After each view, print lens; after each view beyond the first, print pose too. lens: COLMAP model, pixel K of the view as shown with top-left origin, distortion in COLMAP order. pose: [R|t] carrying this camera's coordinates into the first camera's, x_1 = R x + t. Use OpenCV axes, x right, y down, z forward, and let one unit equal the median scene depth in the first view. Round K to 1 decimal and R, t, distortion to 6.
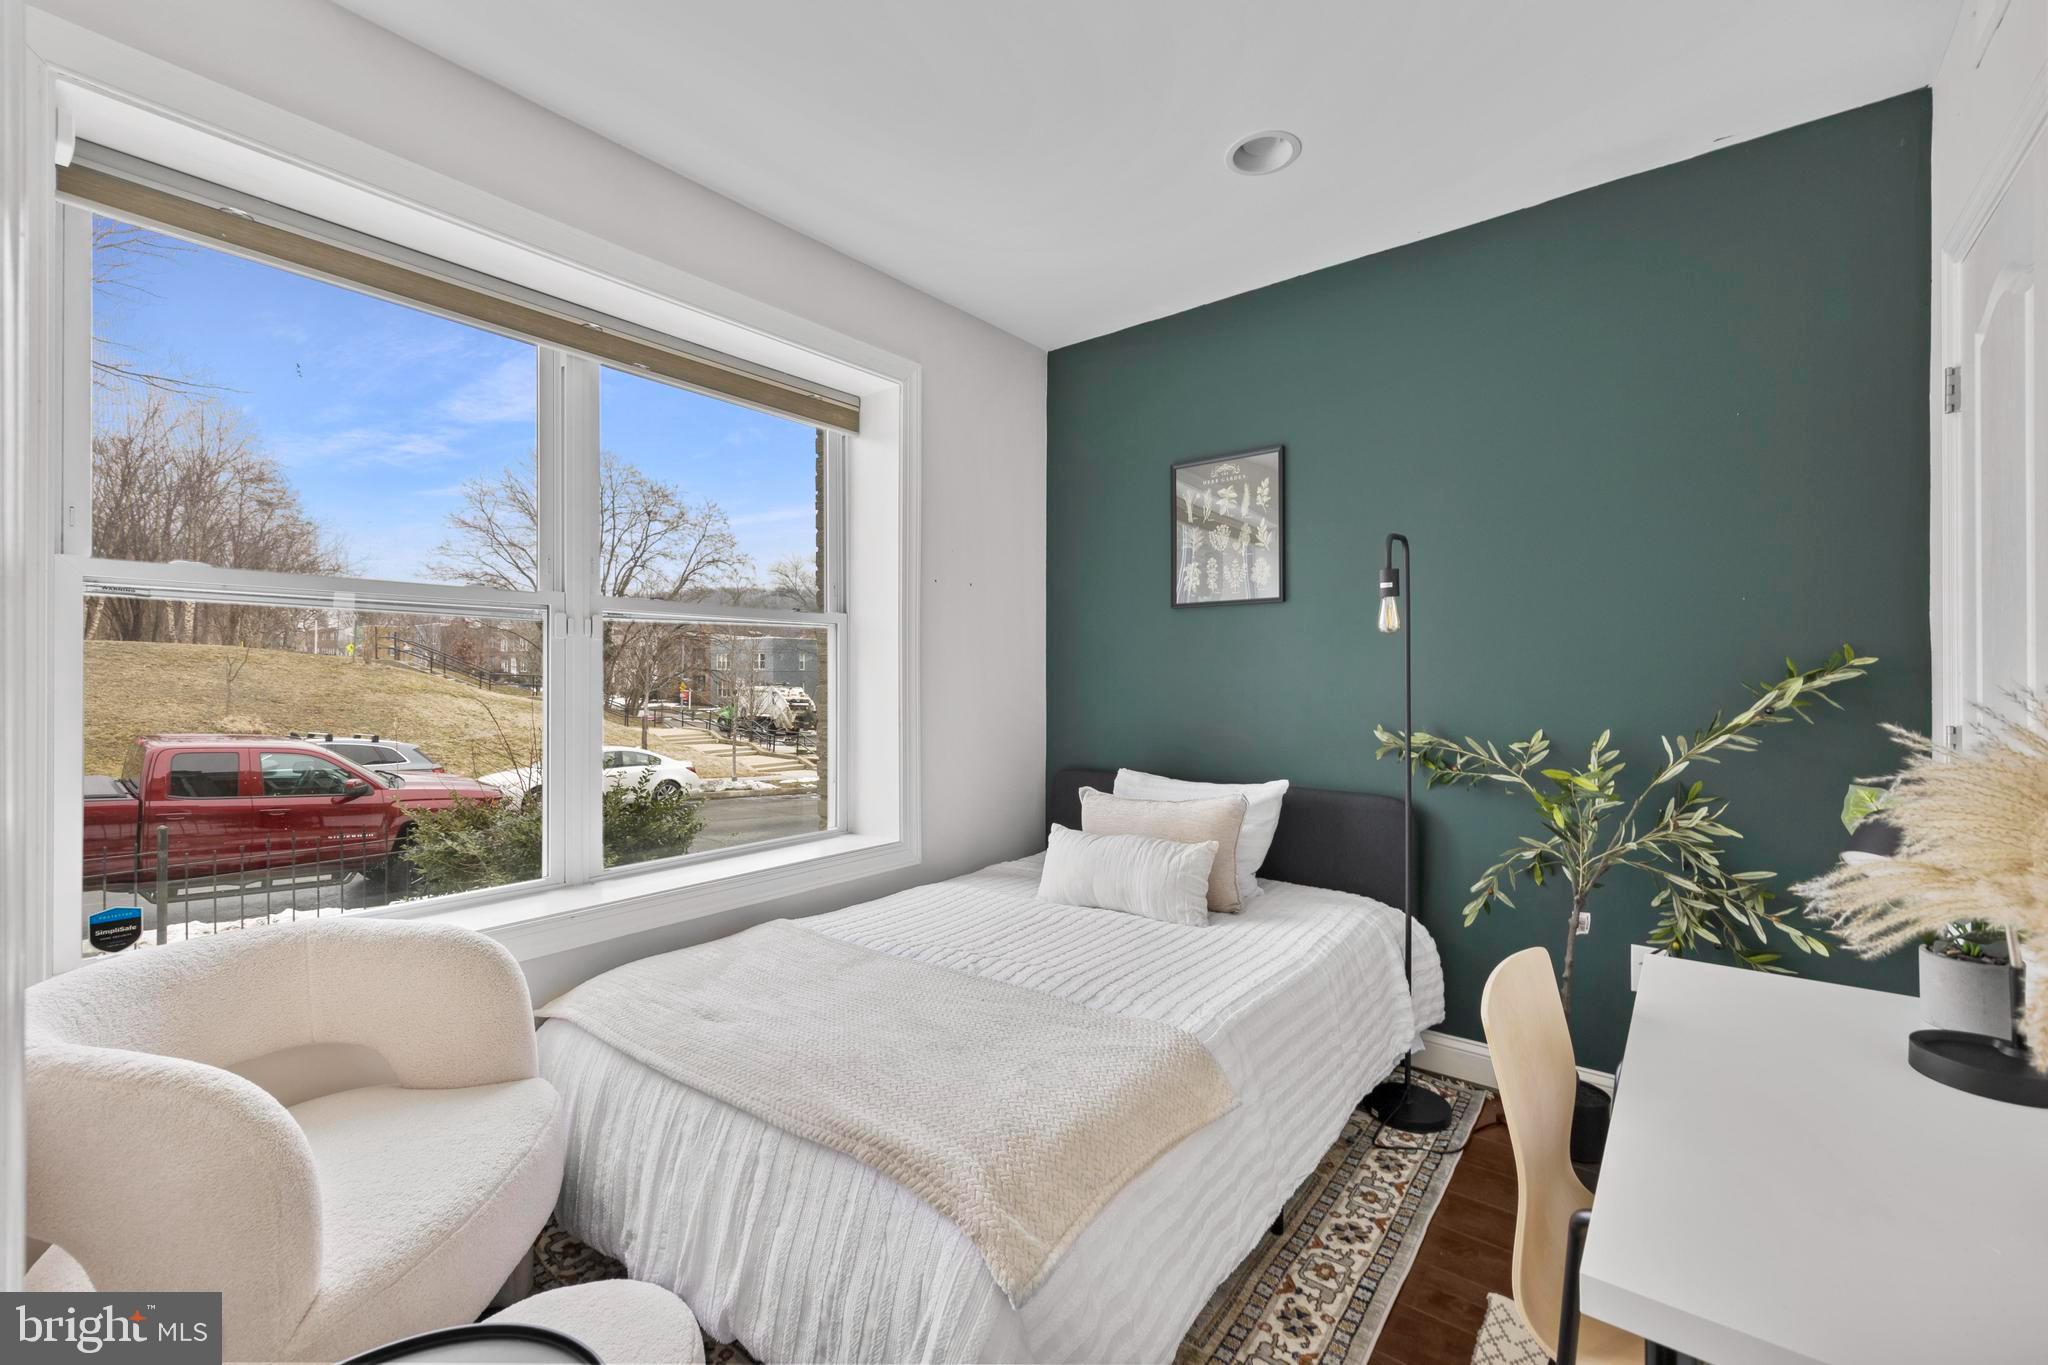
lens RADIAL K [[822.0, 0, 1030.3], [0, 822.0, 680.0], [0, 0, 1]] dist [-0.002110, -0.000420]
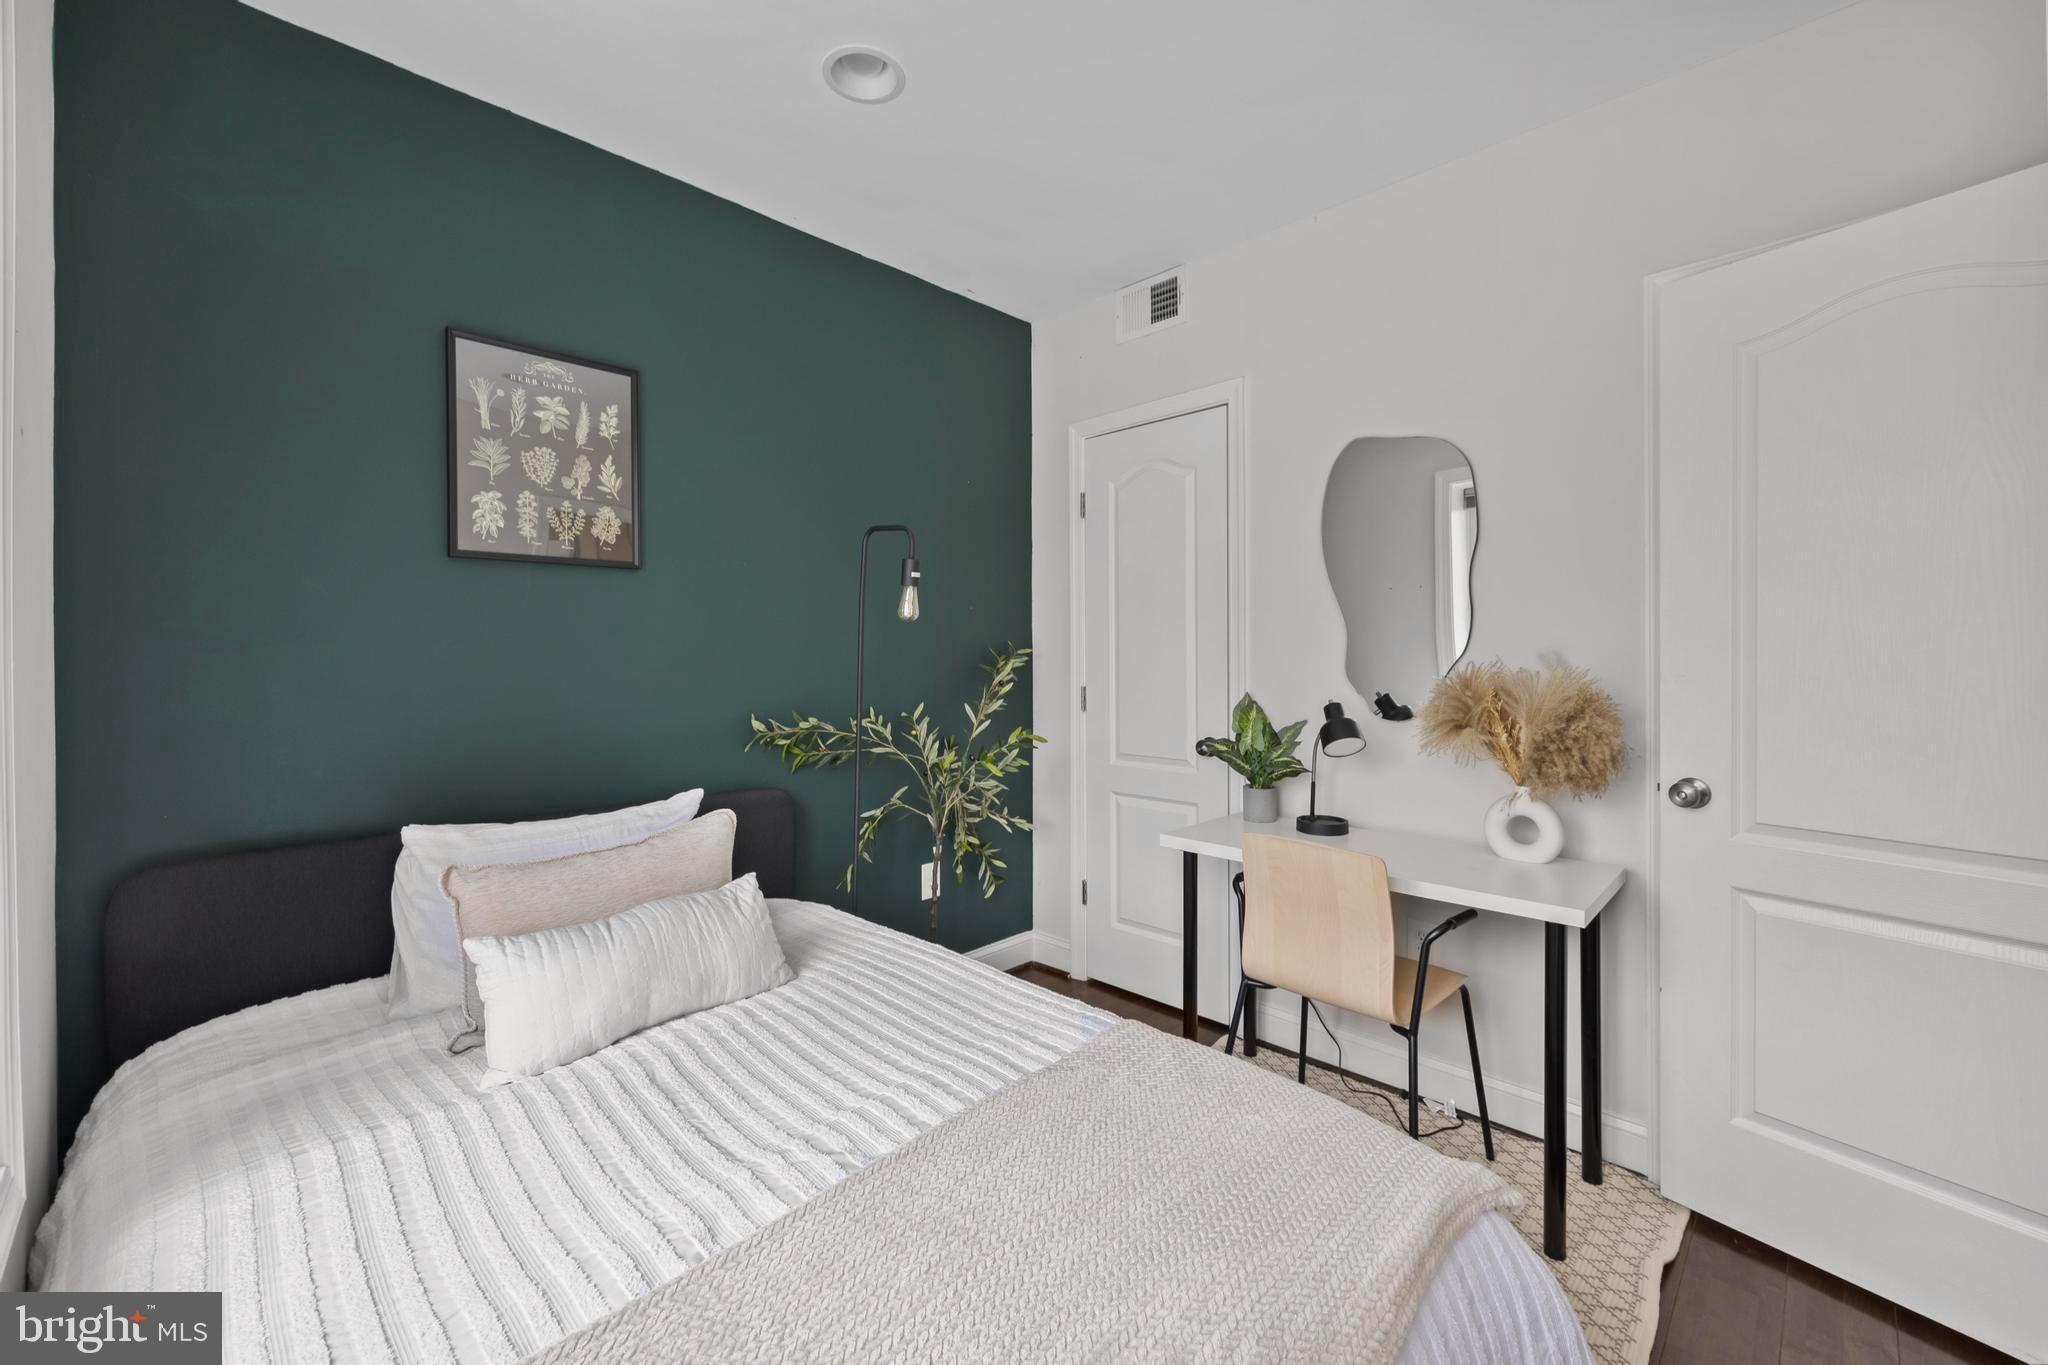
lens RADIAL K [[813.8, 0, 1022.4], [0, 813.8, 663.0], [0, 0, 1]] dist [-0.000375, -0.000065]
pose [[0.132160, -0.007329, 0.991201, -0.418861], [0.007852, 0.999949, 0.006346, -0.006233], [-0.991197, 0.006944, 0.132211, 0.525244]]
